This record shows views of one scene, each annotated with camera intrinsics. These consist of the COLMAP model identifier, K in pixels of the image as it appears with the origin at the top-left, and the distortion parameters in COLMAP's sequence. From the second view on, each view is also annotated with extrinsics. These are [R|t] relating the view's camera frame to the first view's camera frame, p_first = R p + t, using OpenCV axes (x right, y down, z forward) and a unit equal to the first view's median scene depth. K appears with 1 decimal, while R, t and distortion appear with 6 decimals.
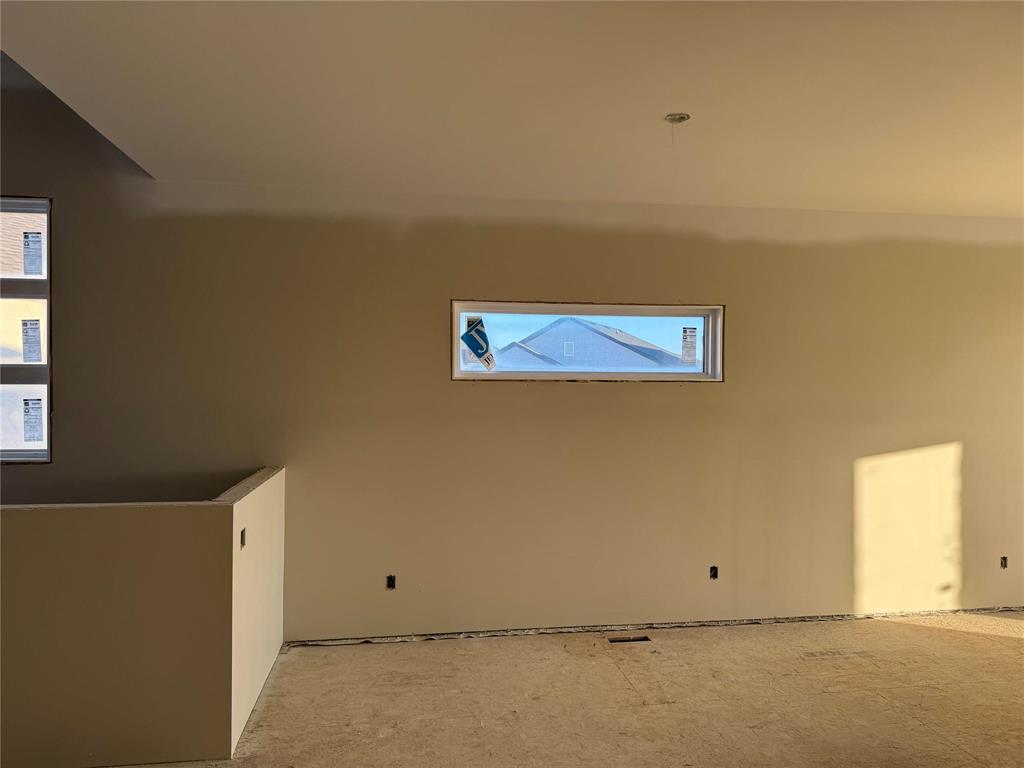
lens RADIAL K [[710.2, 0, 510.6], [0, 710.2, 382.1], [0, 0, 1]] dist [0.031850, -0.028810]
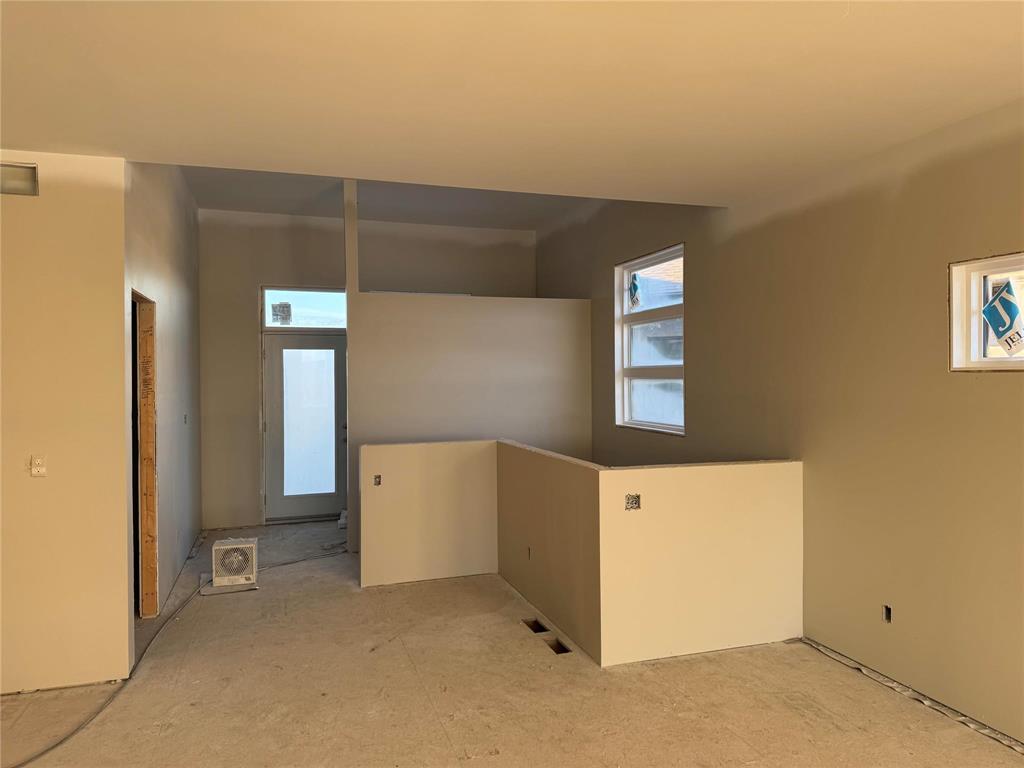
lens RADIAL K [[710.2, 0, 512.1], [0, 710.2, 380.1], [0, 0, 1]] dist [0.031850, -0.028810]
pose [[0.169591, -0.004349, -0.985505, 0.578124], [0.012514, 0.999919, -0.002260, 0.002352], [0.985435, -0.011950, 0.169631, 0.415771]]
